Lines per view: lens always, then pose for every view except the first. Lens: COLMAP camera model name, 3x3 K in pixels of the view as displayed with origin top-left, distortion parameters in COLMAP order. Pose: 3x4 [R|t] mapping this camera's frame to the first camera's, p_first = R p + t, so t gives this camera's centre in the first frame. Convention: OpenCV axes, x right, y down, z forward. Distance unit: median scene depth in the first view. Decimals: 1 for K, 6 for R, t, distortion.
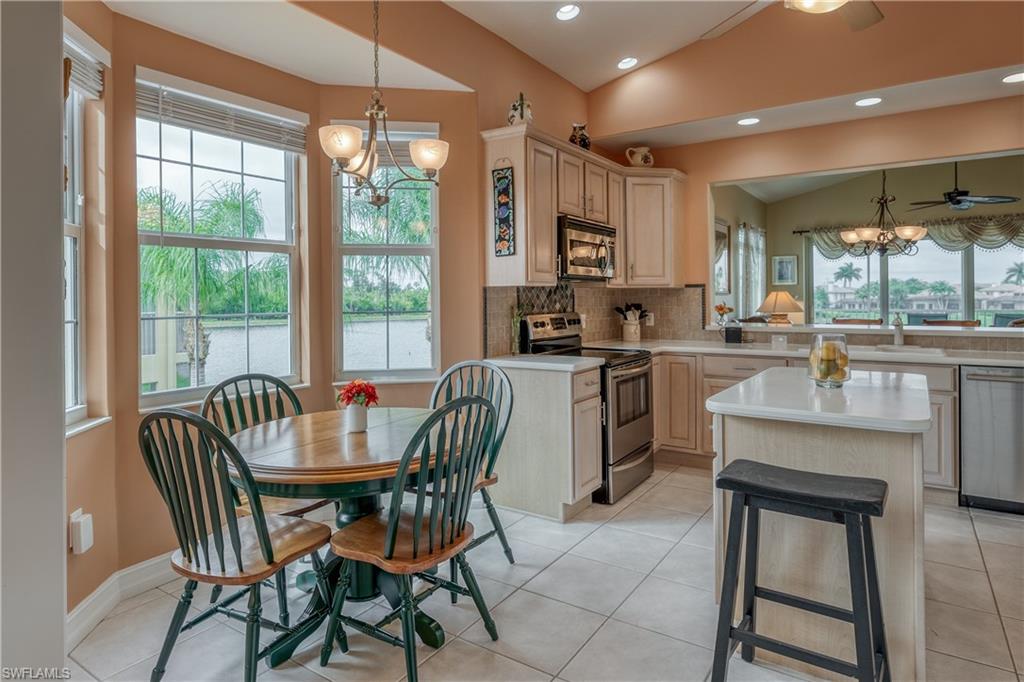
lens RADIAL K [[579.9, 0, 514.2], [0, 579.9, 298.7], [0, 0, 1]] dist [0.001835, 0.000197]
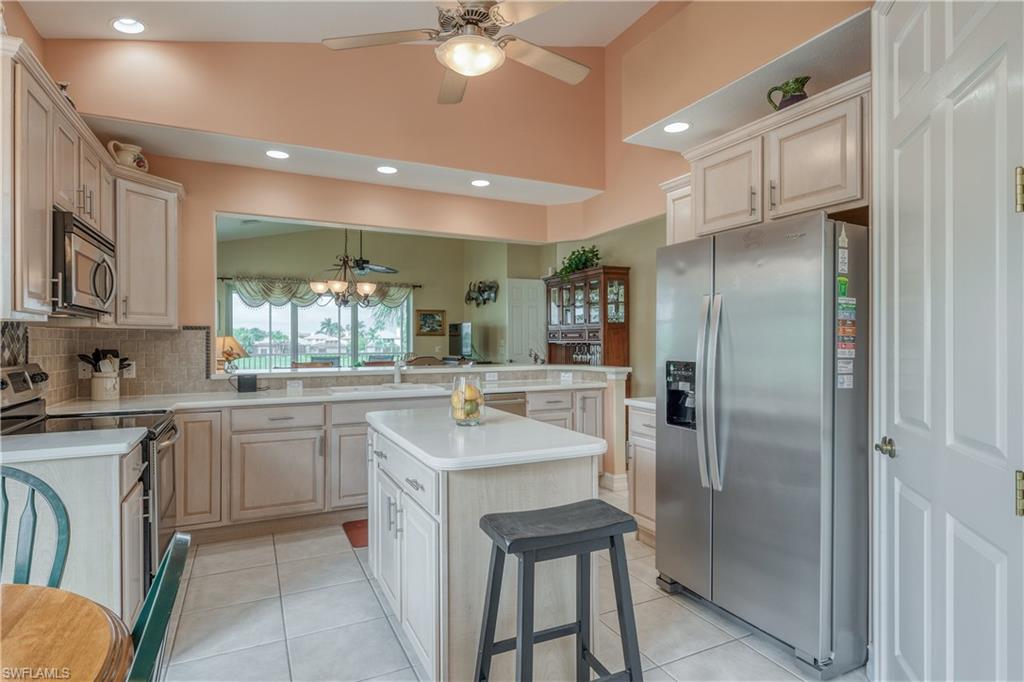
lens RADIAL K [[532.8, 0, 510.2], [0, 532.8, 340.6], [0, 0, 1]] dist [-0.005188, -0.000814]
pose [[0.498161, 0.008101, 0.867046, -0.135263], [-0.001693, 0.999964, -0.008370, 0.001925], [-0.867083, 0.002702, 0.498157, 0.220421]]
